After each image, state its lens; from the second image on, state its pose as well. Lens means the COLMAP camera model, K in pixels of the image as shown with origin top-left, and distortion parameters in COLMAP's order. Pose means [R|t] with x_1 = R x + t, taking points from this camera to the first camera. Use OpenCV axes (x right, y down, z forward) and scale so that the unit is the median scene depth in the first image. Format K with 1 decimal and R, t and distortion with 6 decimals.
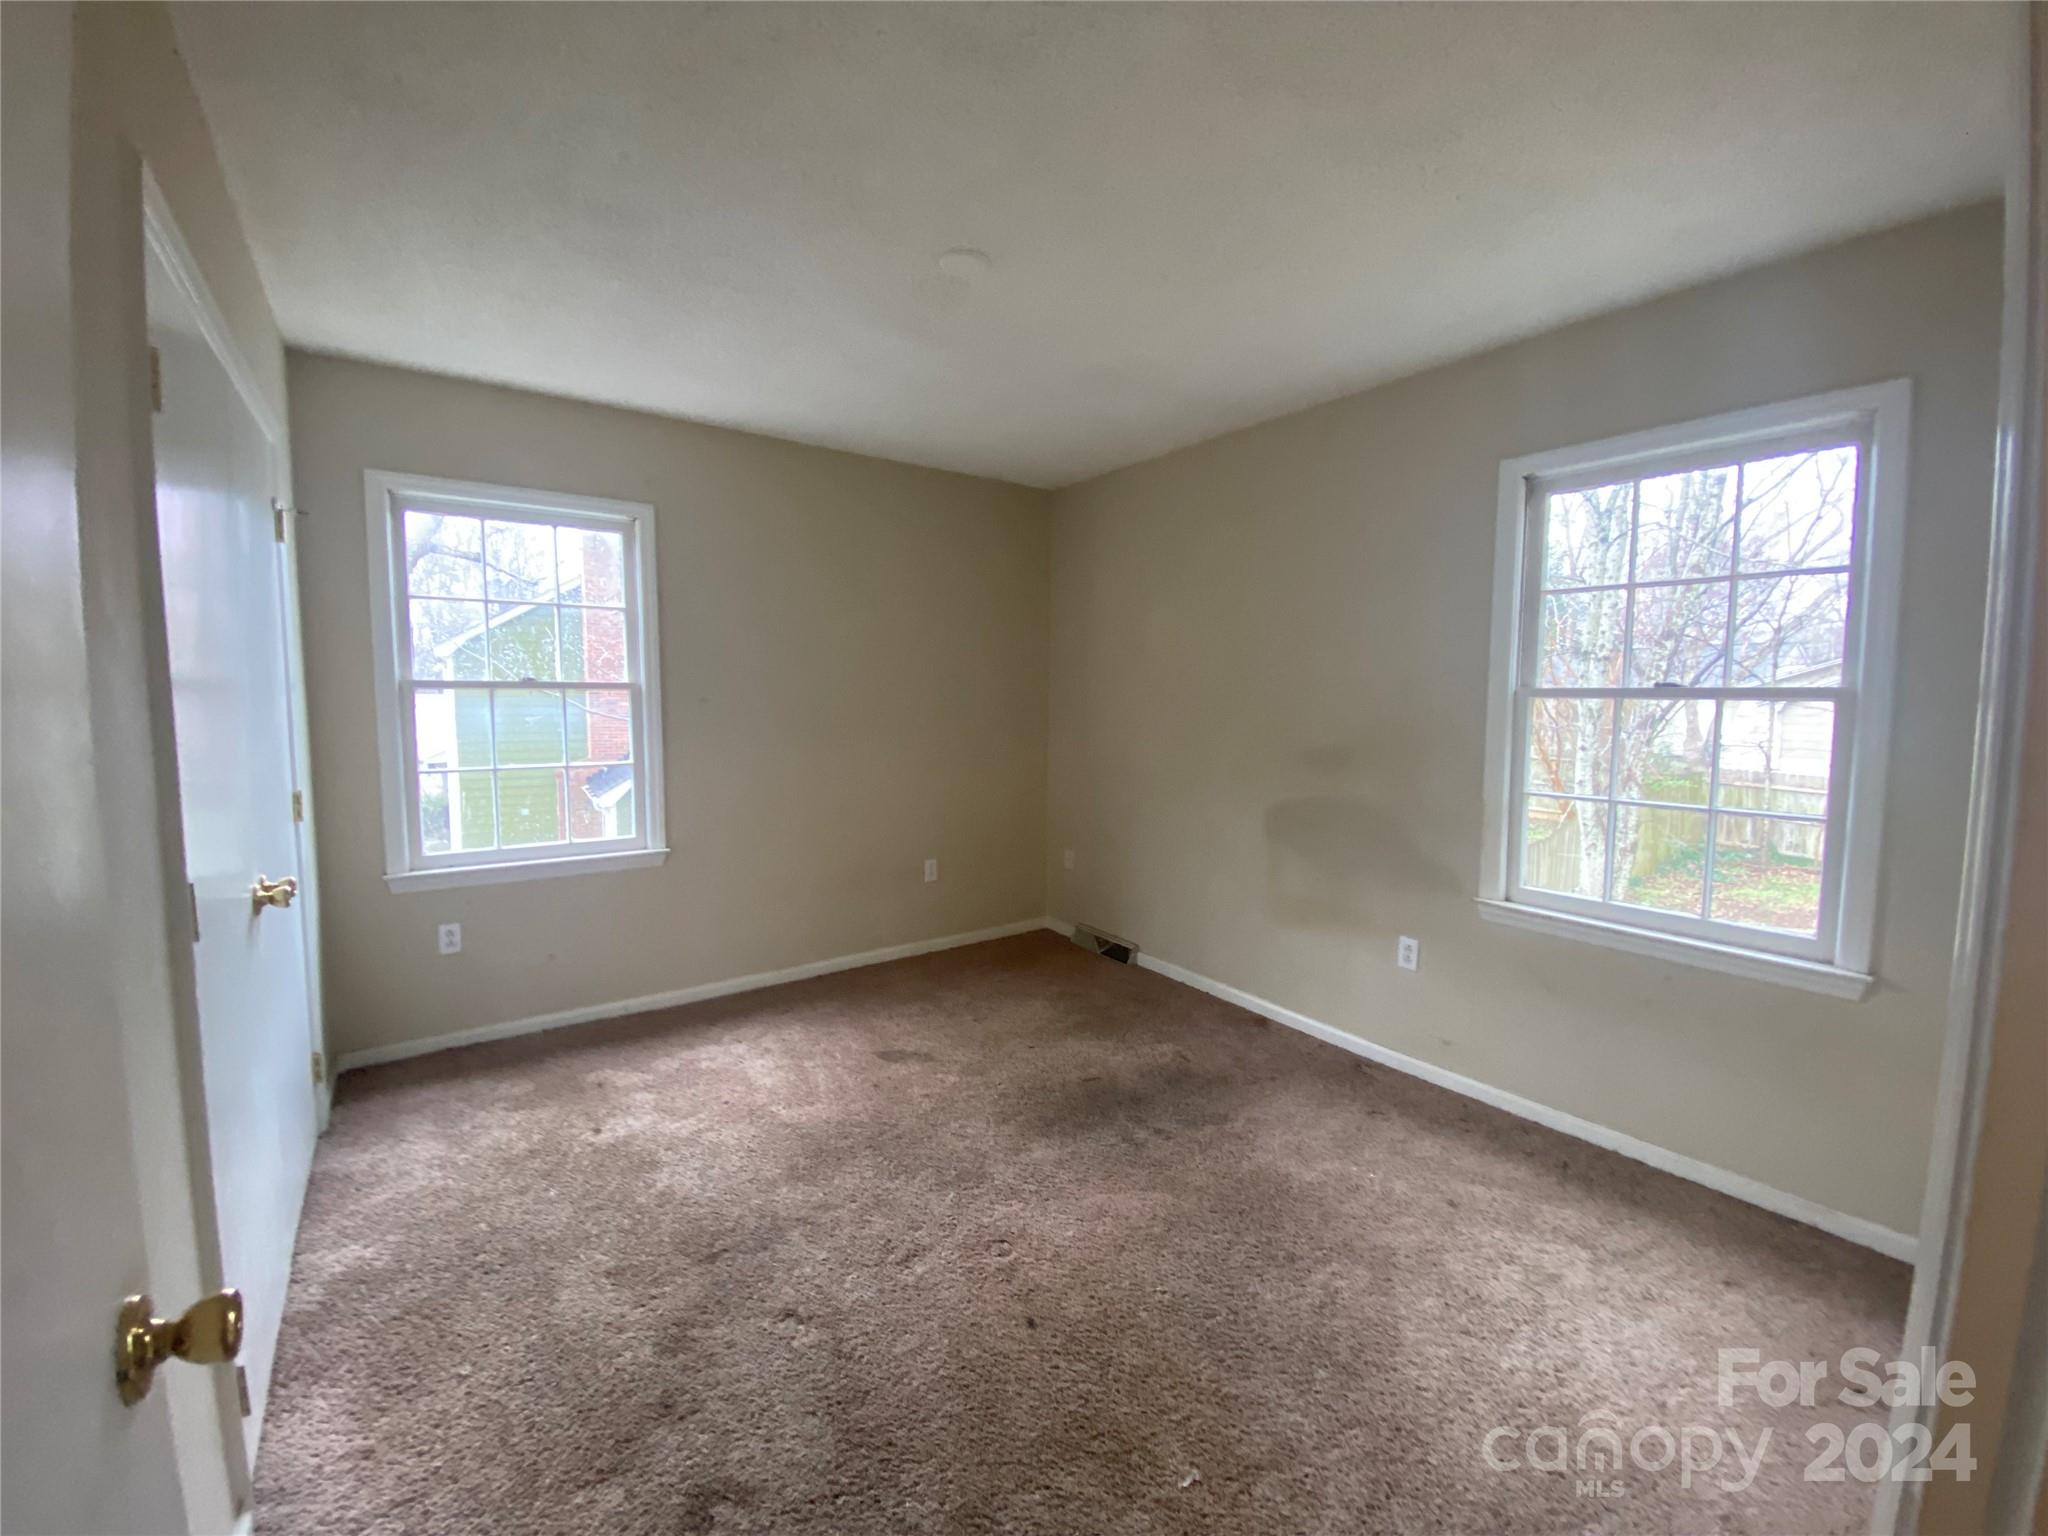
lens RADIAL K [[834.6, 0, 1021.7], [0, 834.6, 763.1], [0, 0, 1]] dist [0.012680, -0.013093]
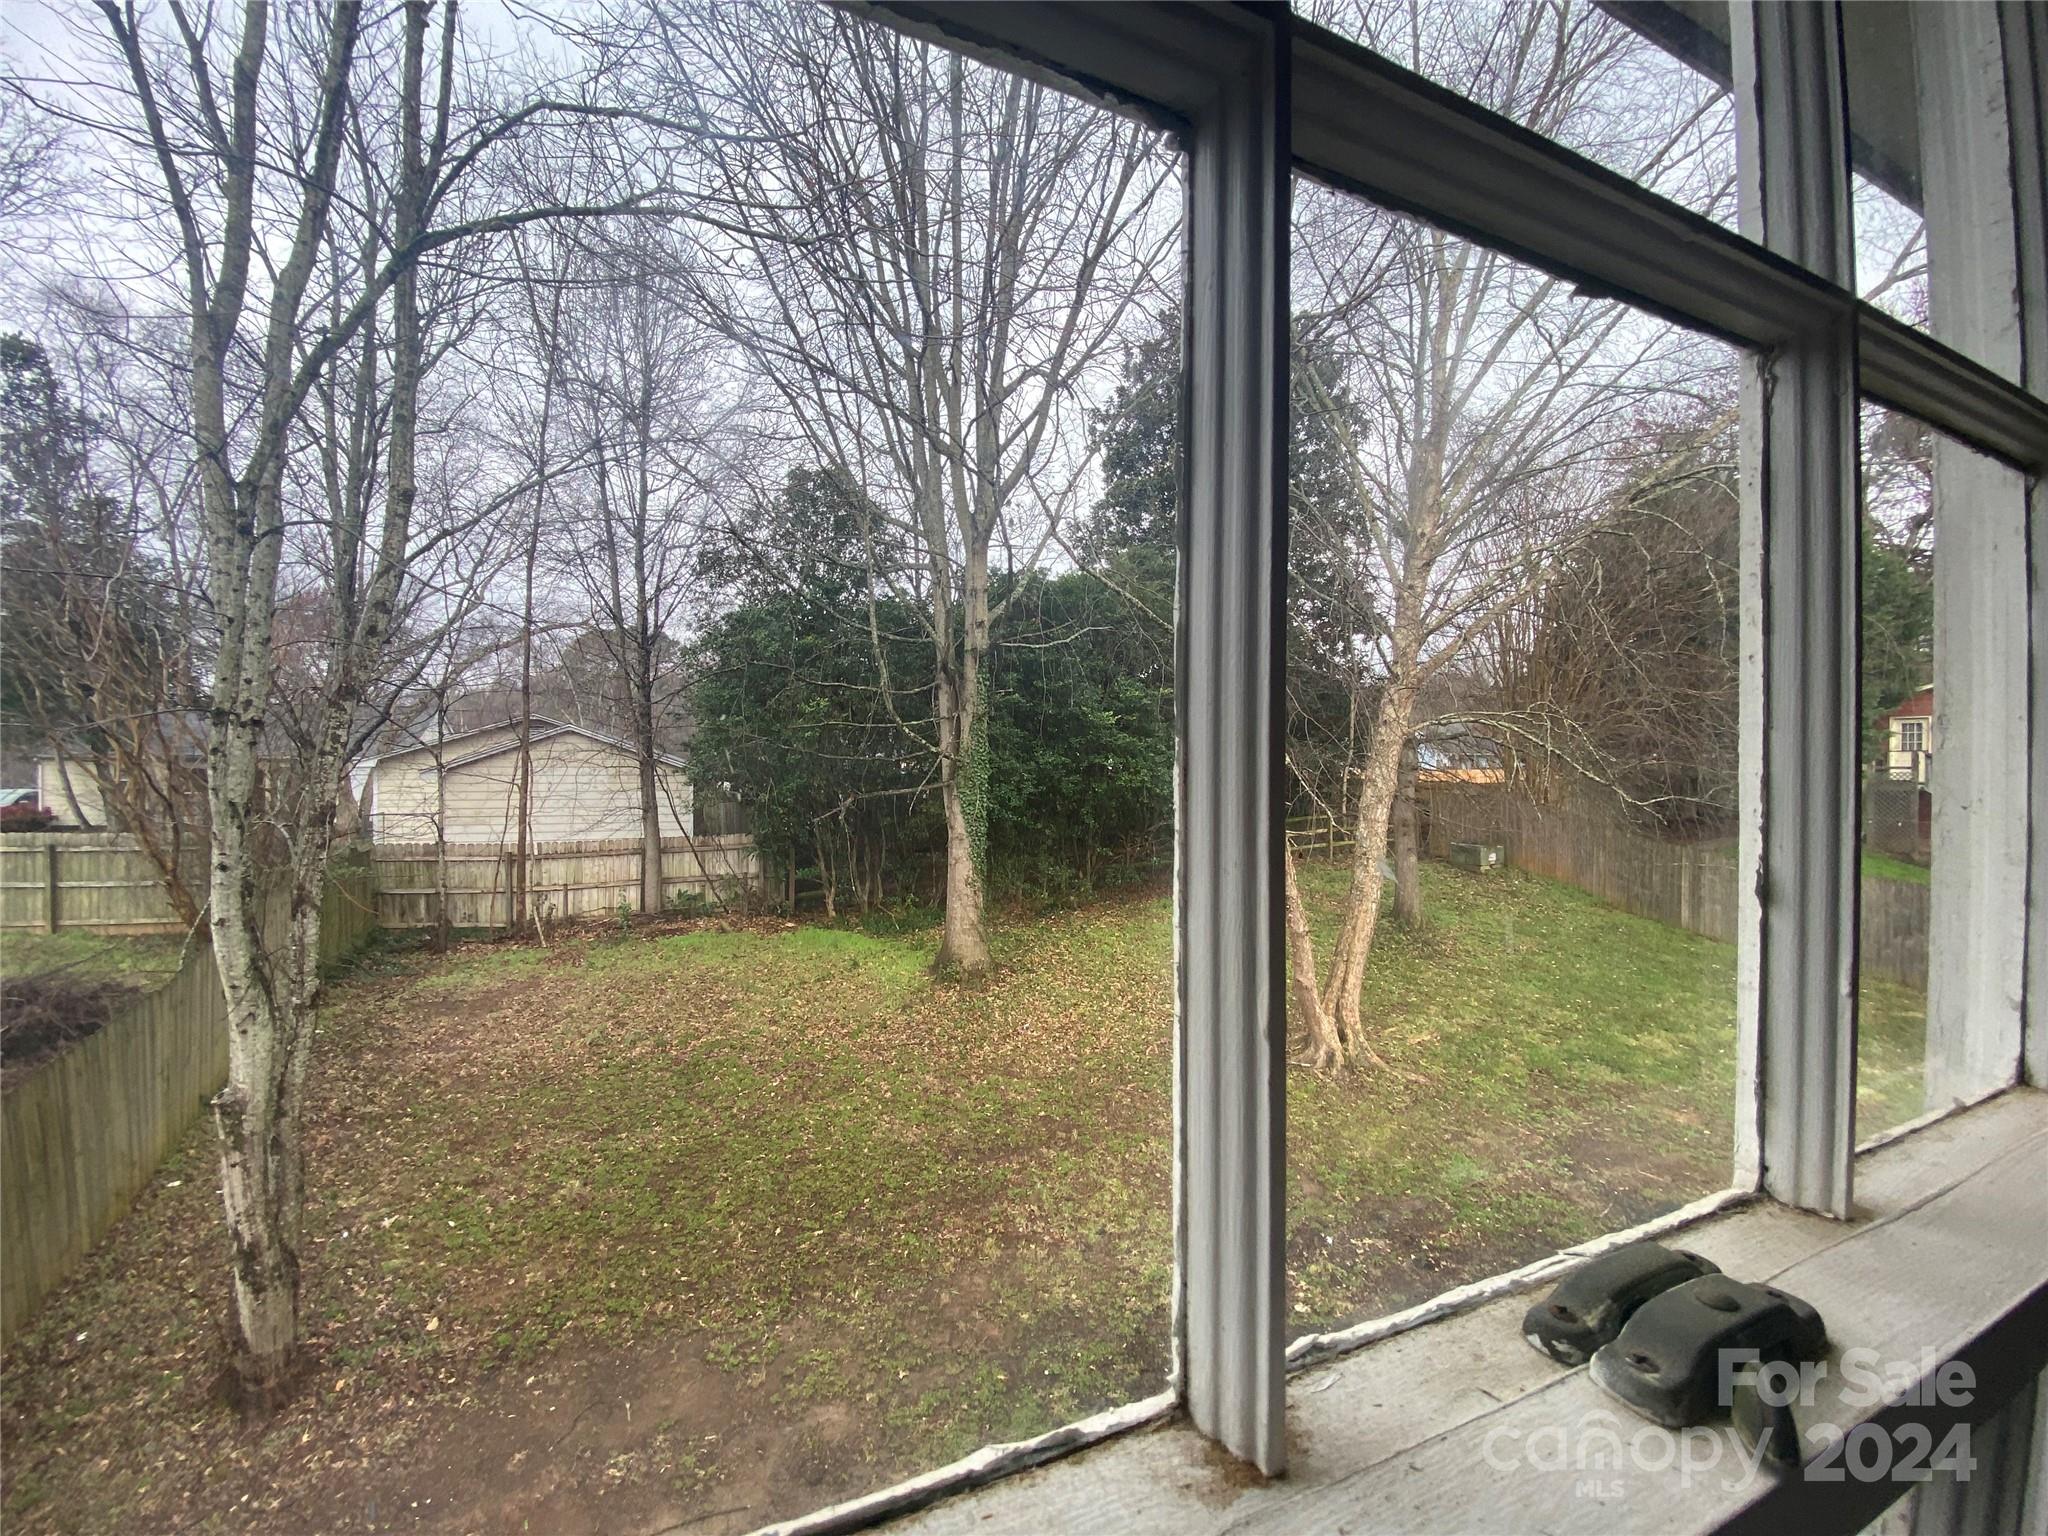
lens RADIAL K [[834.6, 0, 1021.7], [0, 834.6, 763.1], [0, 0, 1]] dist [0.012680, -0.013093]
pose [[0.205999, -0.002812, 0.978548, 0.189326], [0.071024, 0.997401, -0.012086, -0.043562], [-0.975971, 0.071990, 0.205663, 0.292224]]
